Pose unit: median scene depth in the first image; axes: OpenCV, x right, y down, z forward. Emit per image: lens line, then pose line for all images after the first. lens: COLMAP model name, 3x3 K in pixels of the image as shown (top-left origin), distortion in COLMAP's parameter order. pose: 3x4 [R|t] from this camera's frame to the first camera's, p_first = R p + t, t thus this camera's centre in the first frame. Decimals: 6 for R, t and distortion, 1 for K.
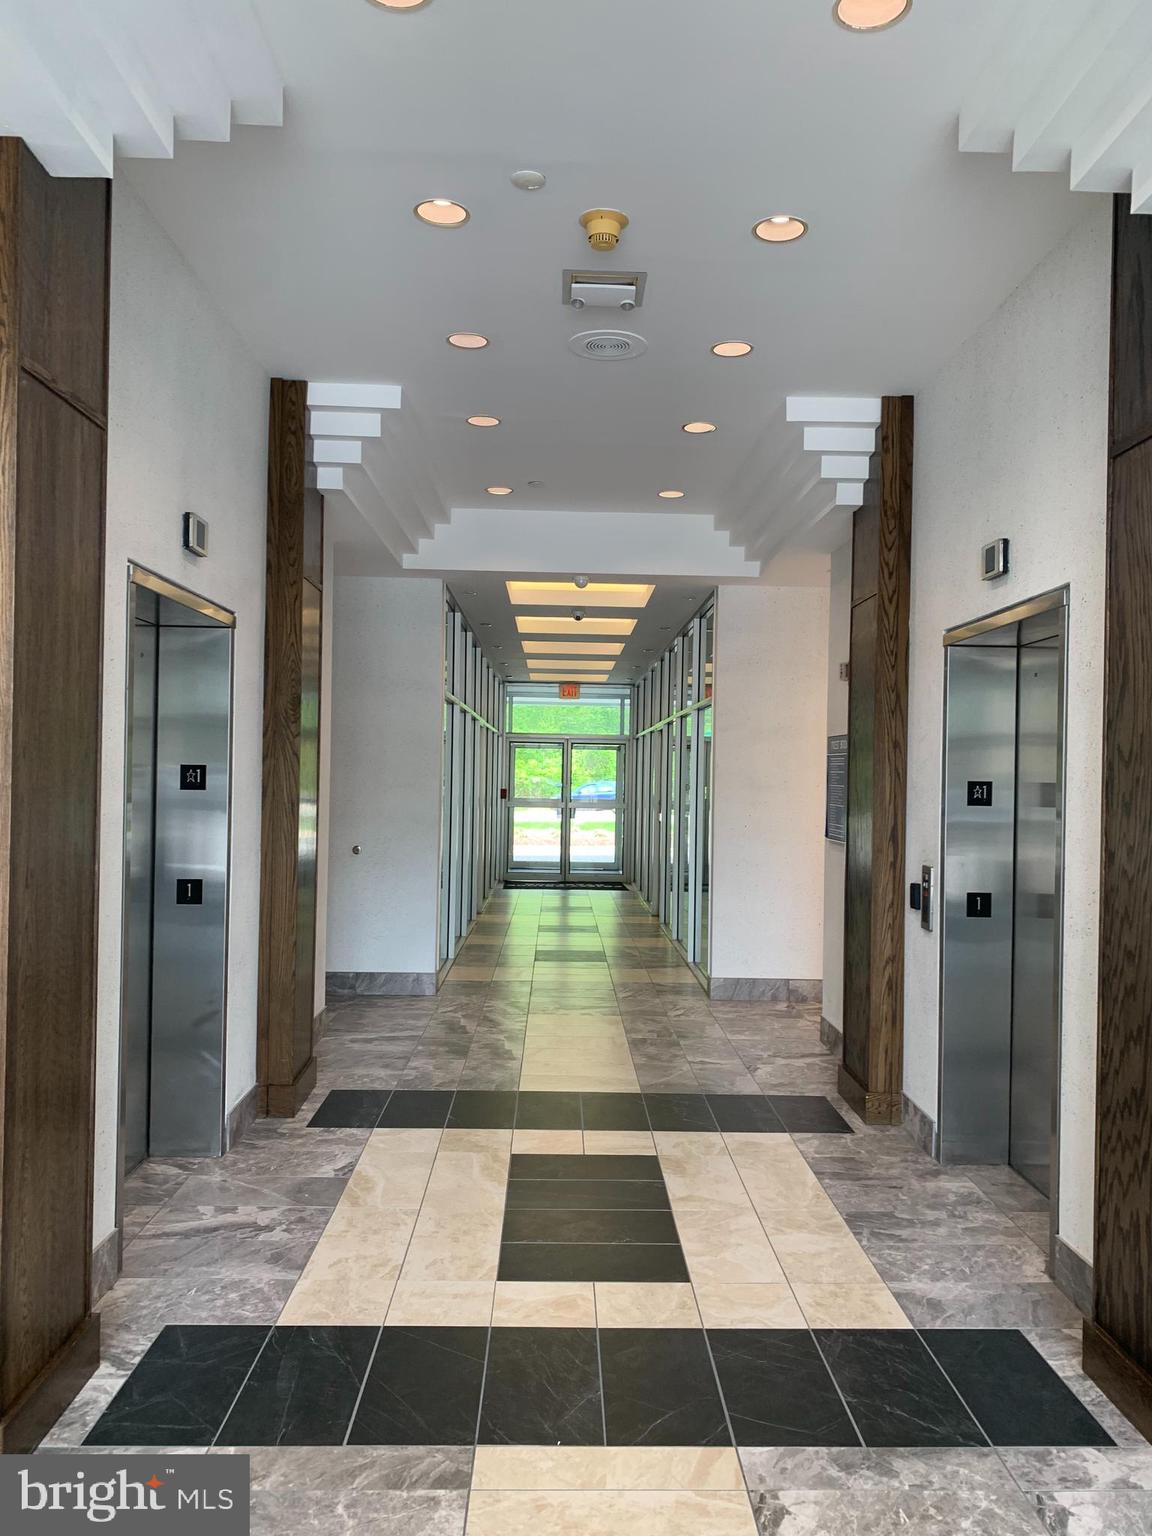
lens RADIAL K [[1143.1, 0, 582.2], [0, 1143.1, 786.7], [0, 0, 1]] dist [0.060064, -0.211981]
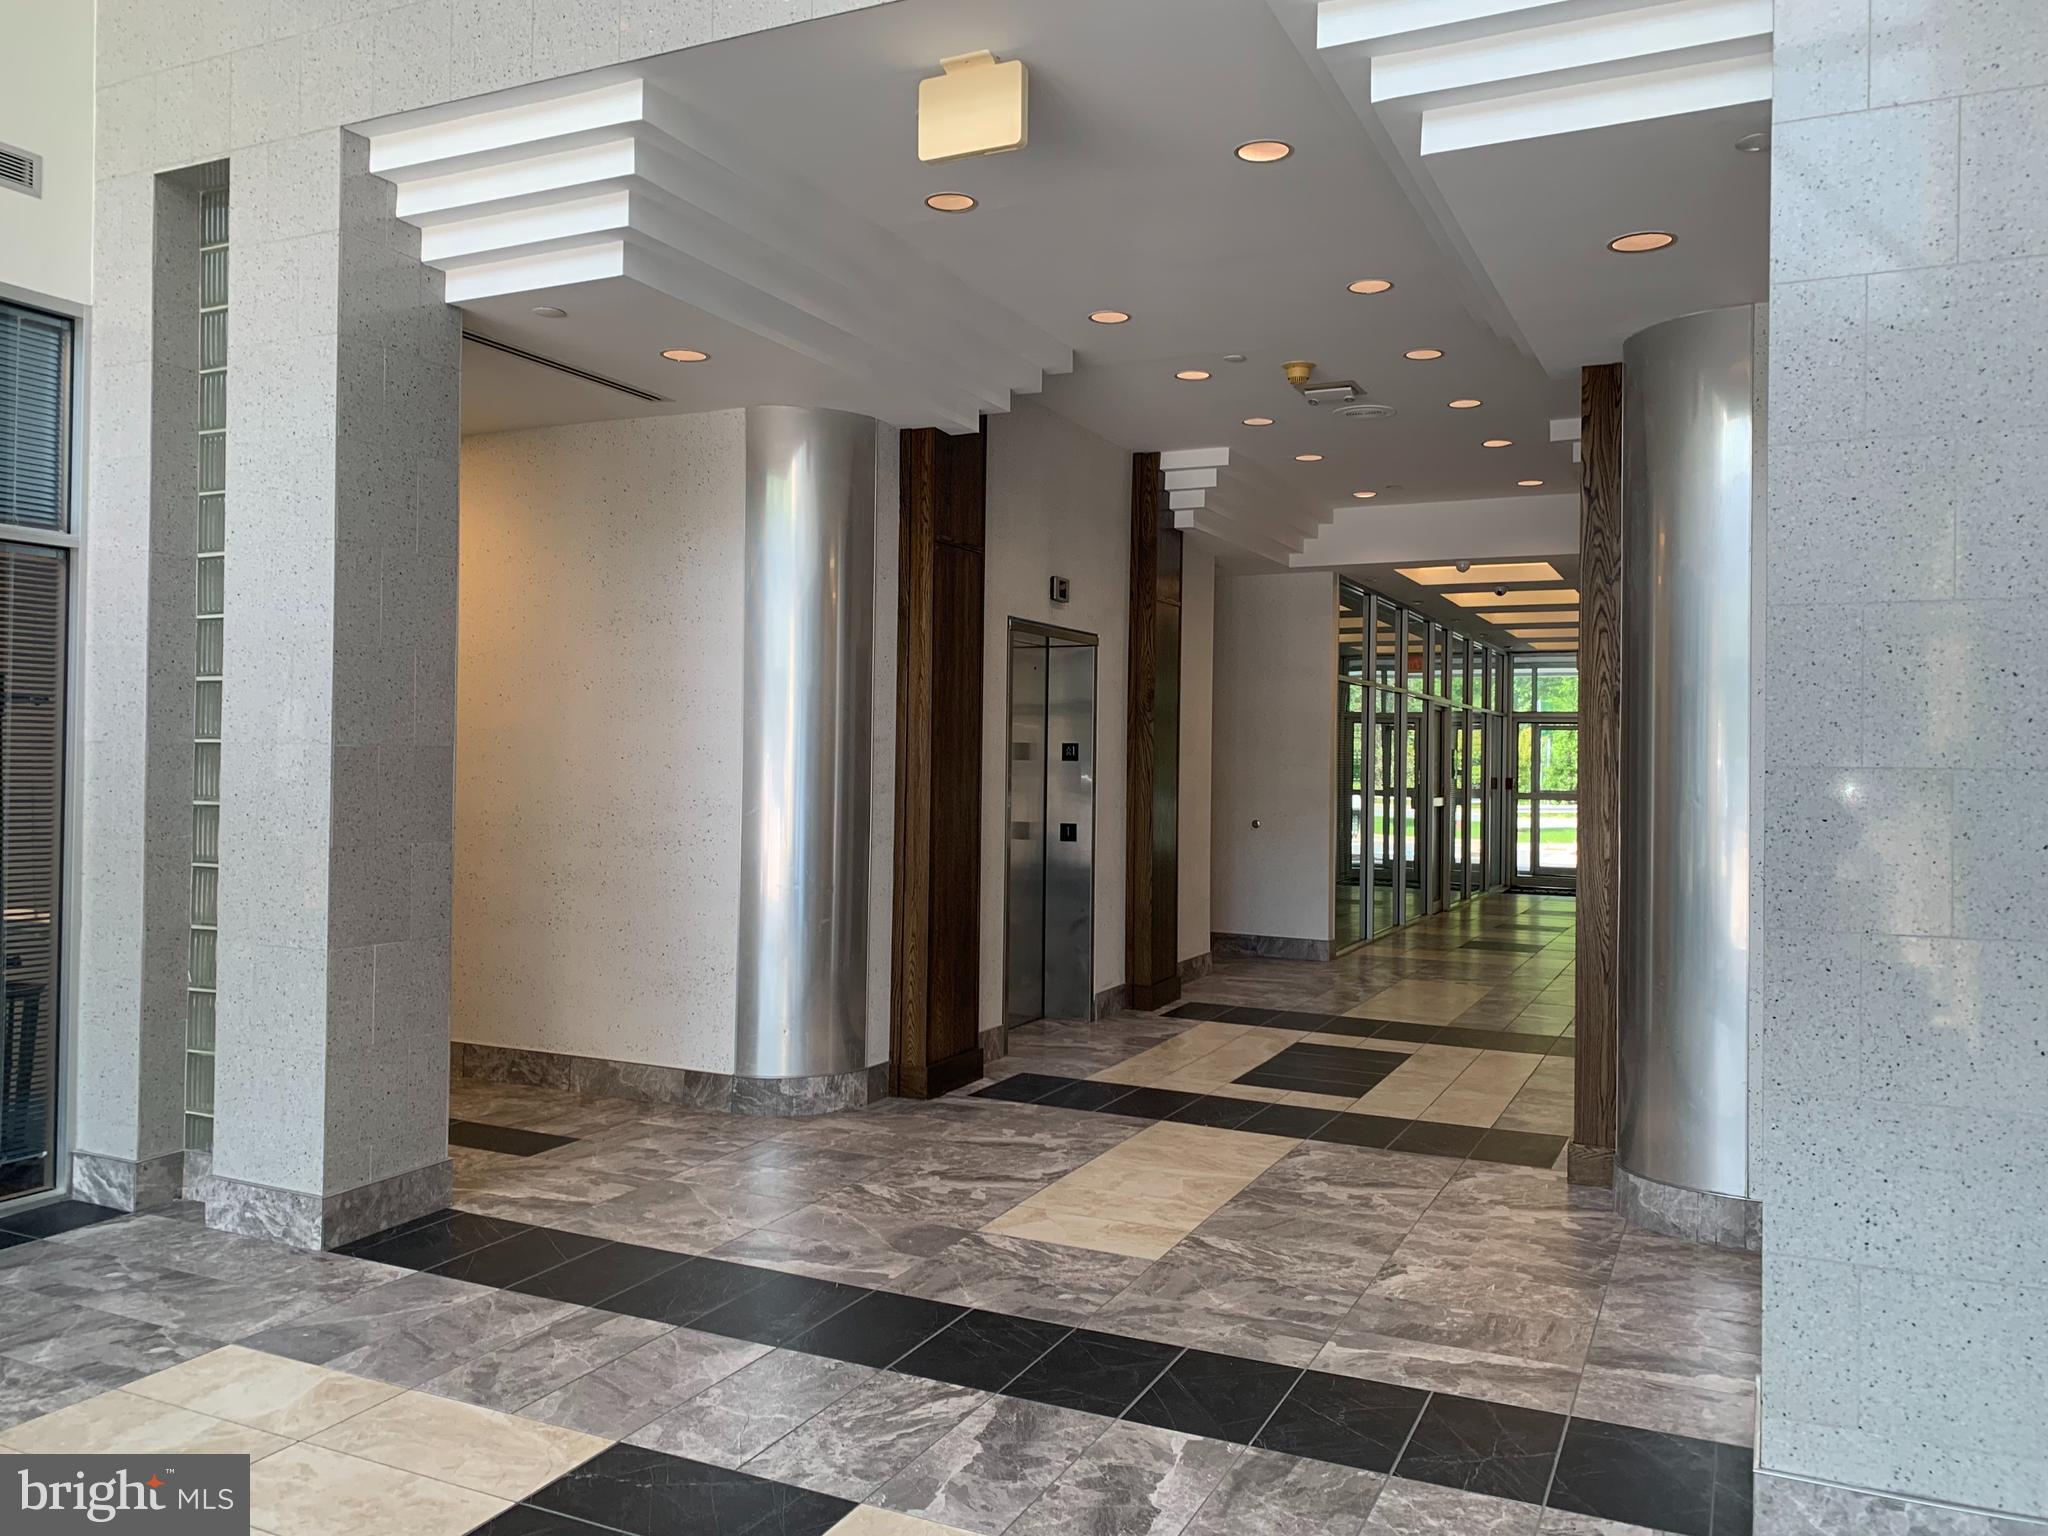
lens RADIAL K [[1524.1, 0, 1024.0], [0, 1524.1, 768.0], [0, 0, 1]] dist [0.060064, -0.211981]
pose [[0.893150, -0.008732, -0.449674, 0.409465], [0.002458, 0.999891, -0.014535, 0.034642], [0.449753, 0.011876, 0.893074, -0.636505]]
